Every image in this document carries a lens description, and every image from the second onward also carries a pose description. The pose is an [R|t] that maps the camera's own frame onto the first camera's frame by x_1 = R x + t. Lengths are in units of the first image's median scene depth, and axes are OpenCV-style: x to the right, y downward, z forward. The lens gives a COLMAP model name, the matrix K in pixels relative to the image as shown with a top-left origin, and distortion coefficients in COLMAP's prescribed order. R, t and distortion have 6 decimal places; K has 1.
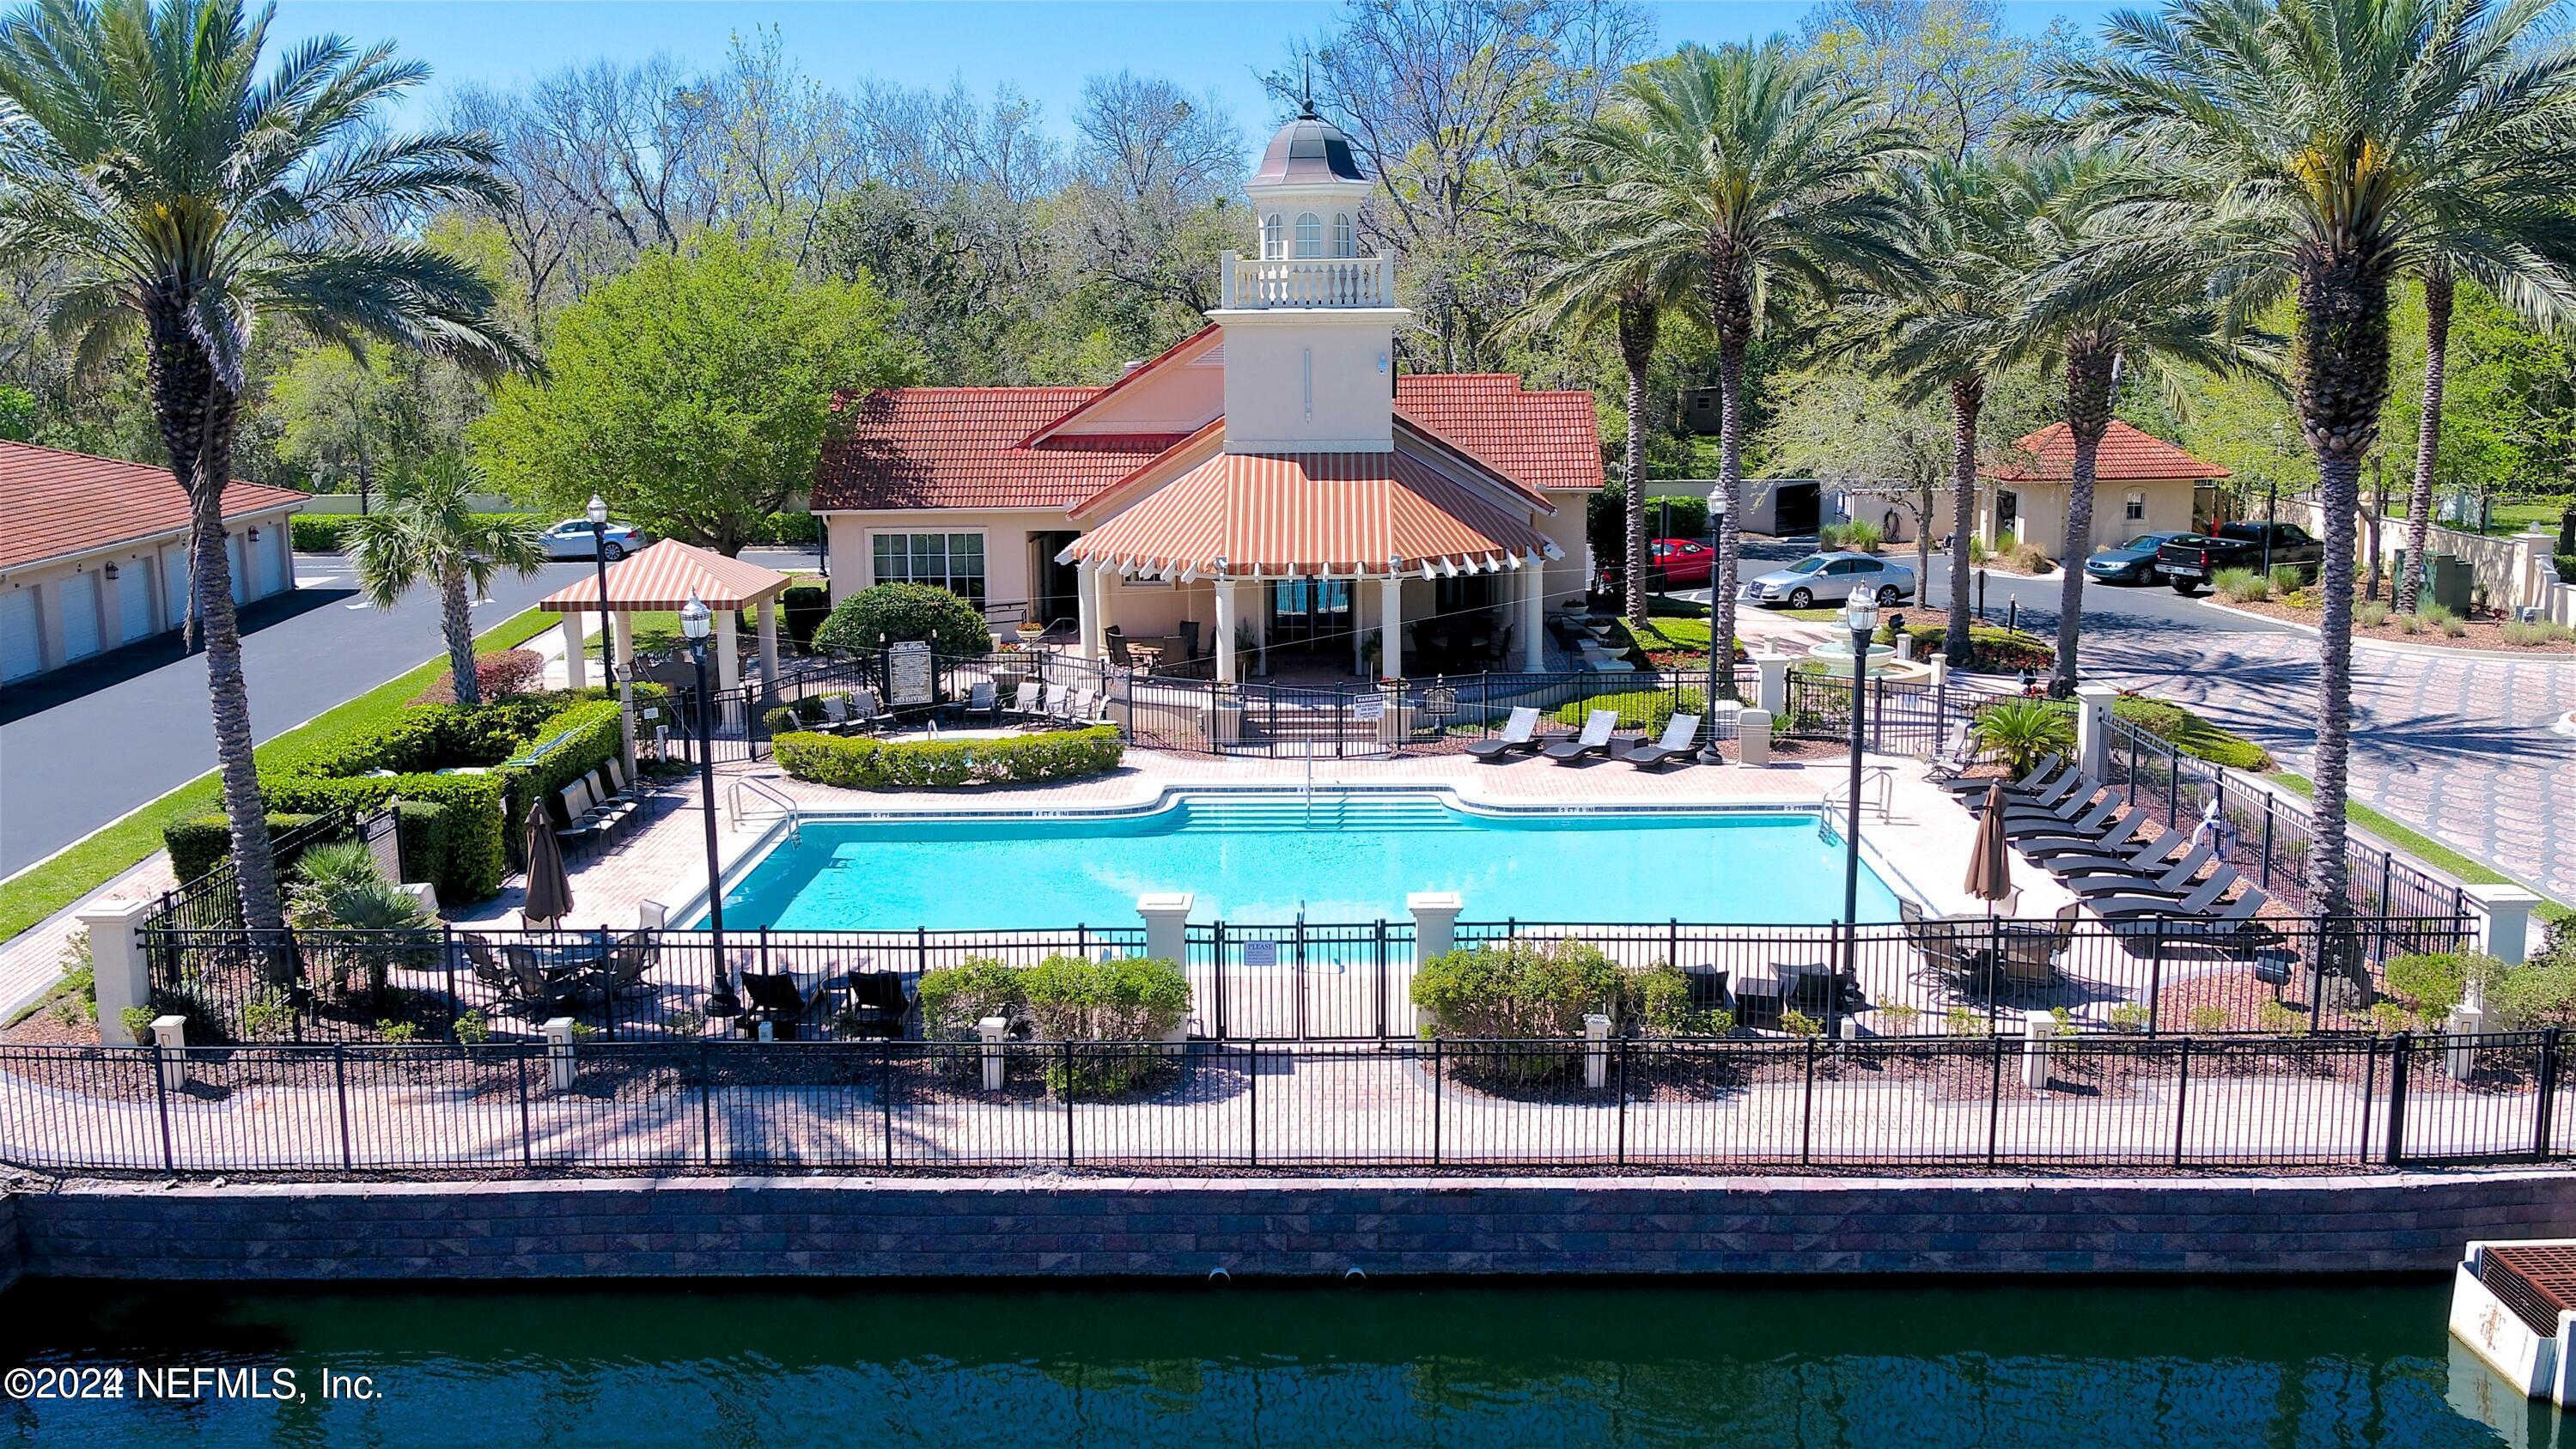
lens RADIAL K [[2306.5, 0, 1288.0], [0, 2306.5, 724.5], [0, 0, 1]] dist [0.000574, 0.003757]
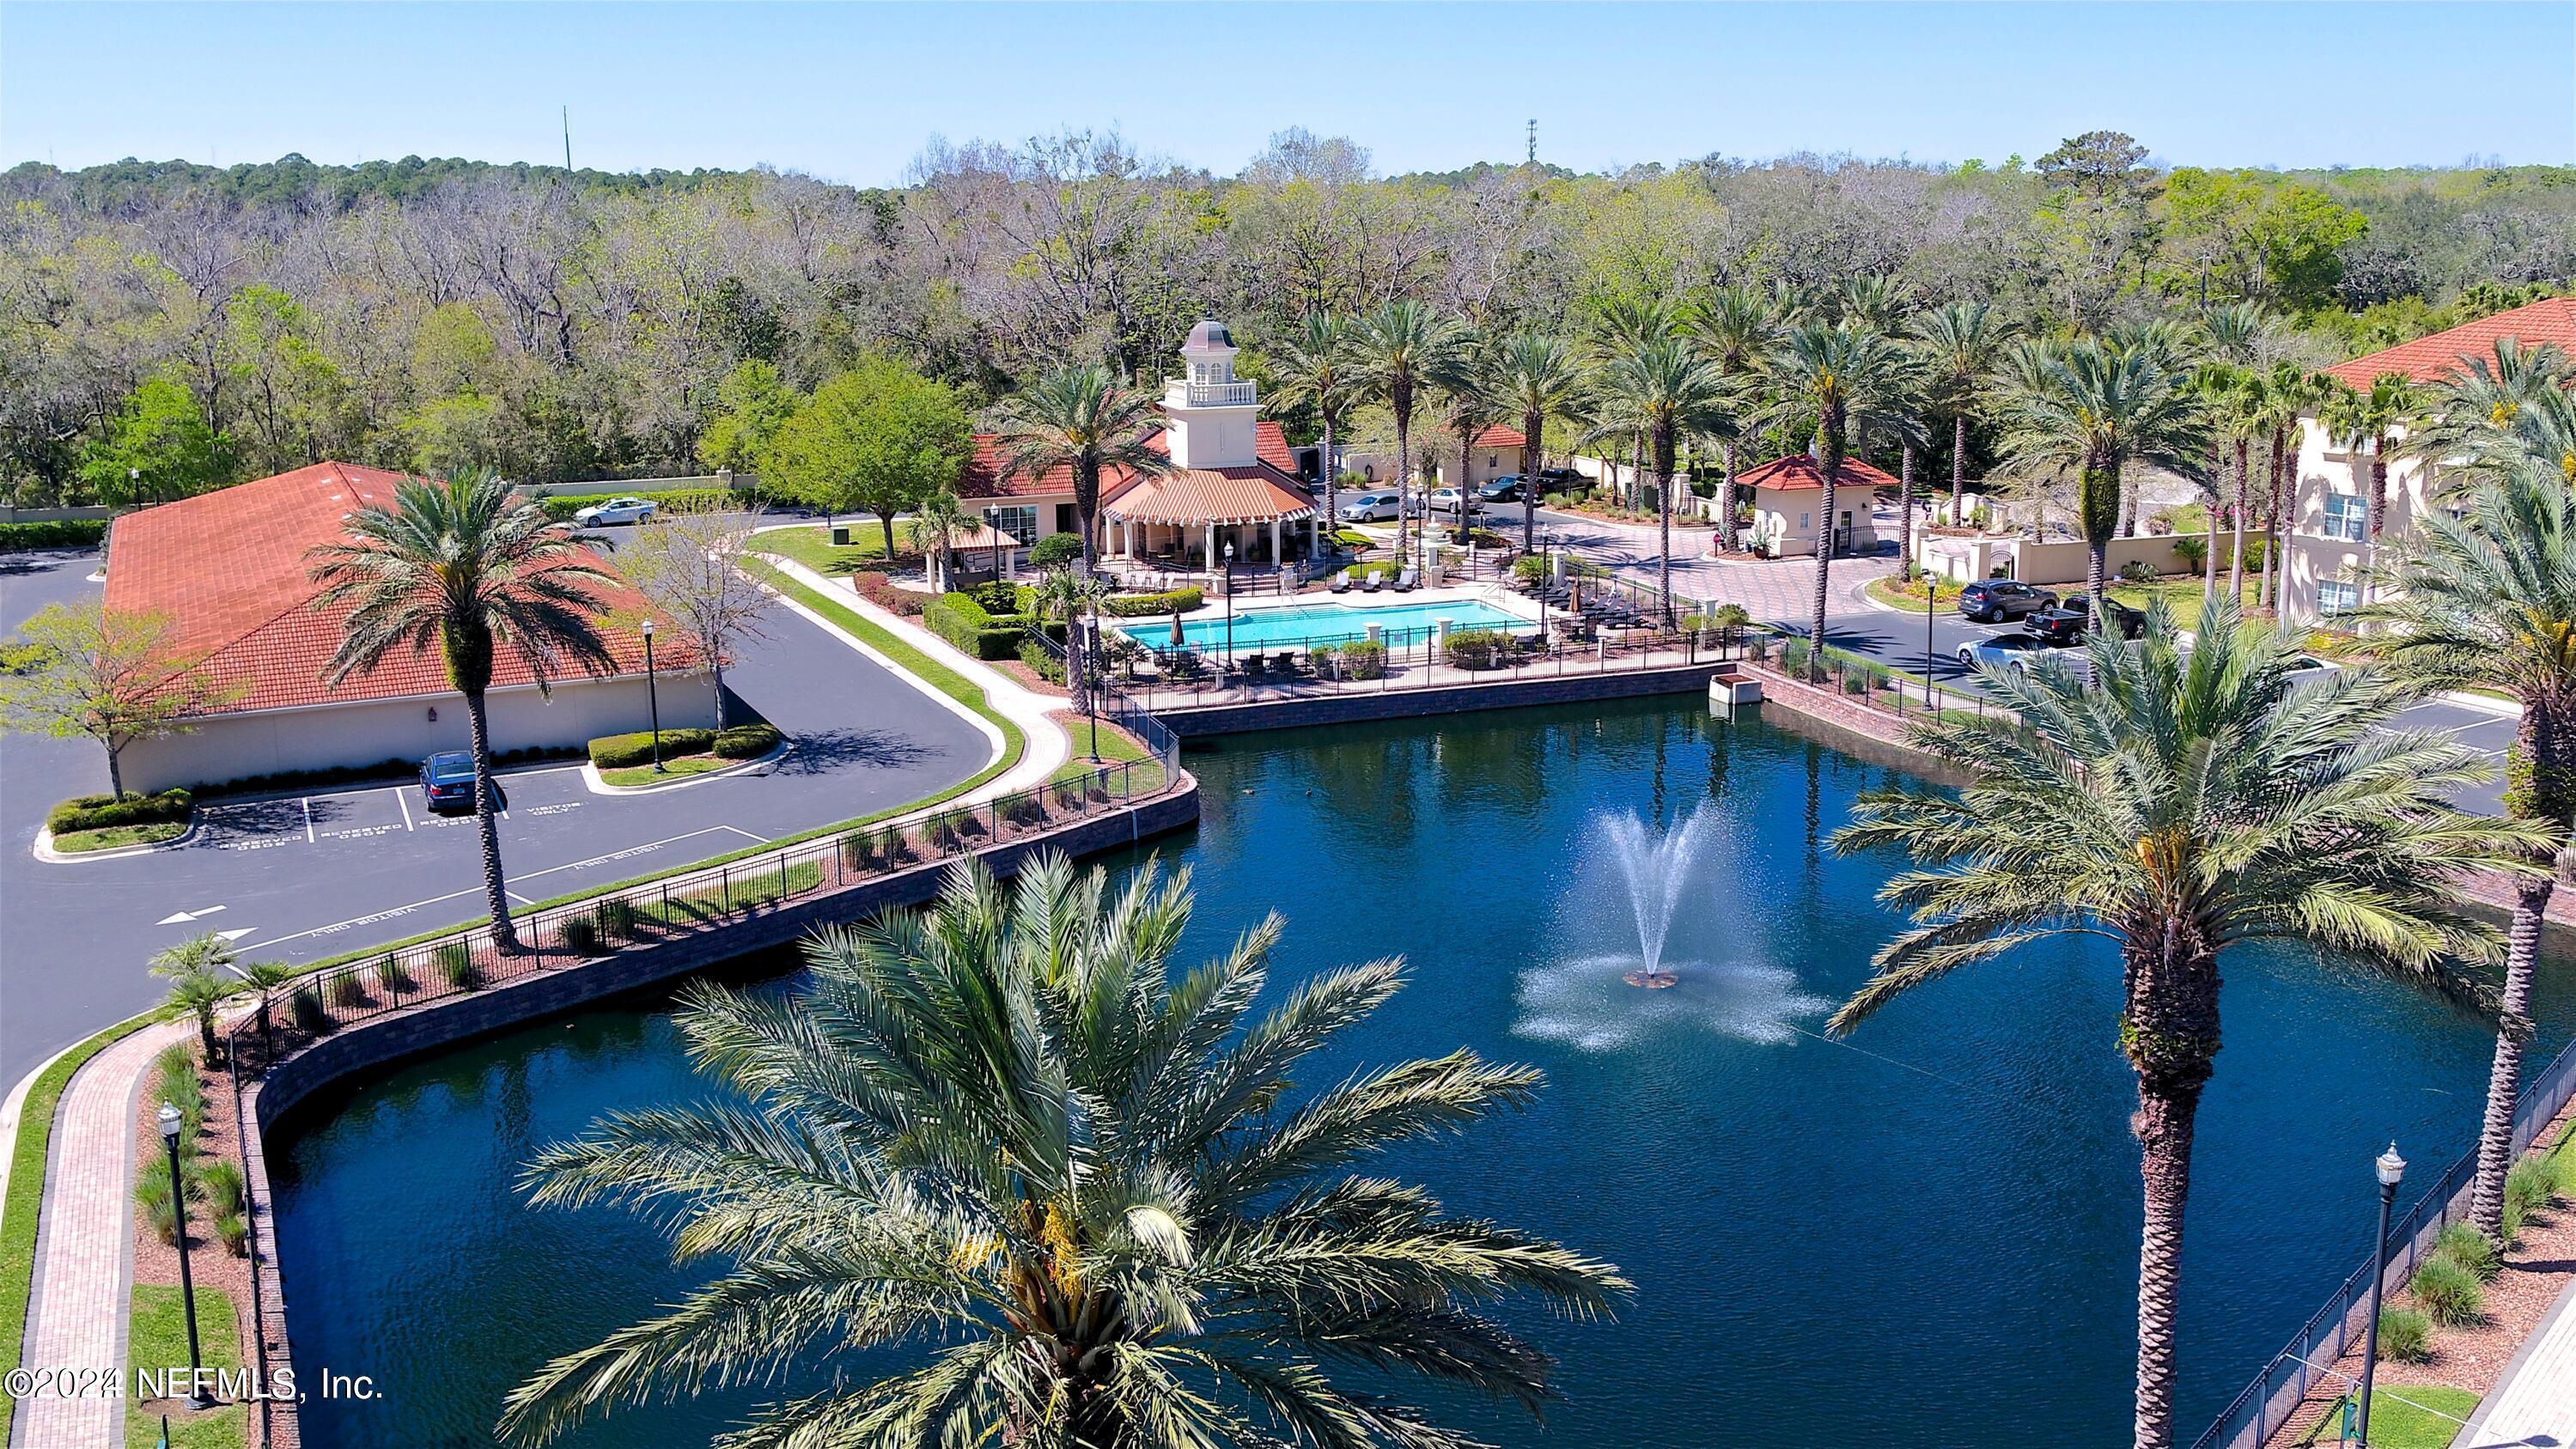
lens RADIAL K [[2306.5, 0, 1288.0], [0, 2306.5, 724.5], [0, 0, 1]] dist [0.000574, 0.003757]
pose [[0.936156, -0.076029, 0.343266, -0.882087], [0.060409, 0.996602, 0.055988, 0.015774], [-0.346356, -0.031677, 0.937568, -1.420264]]
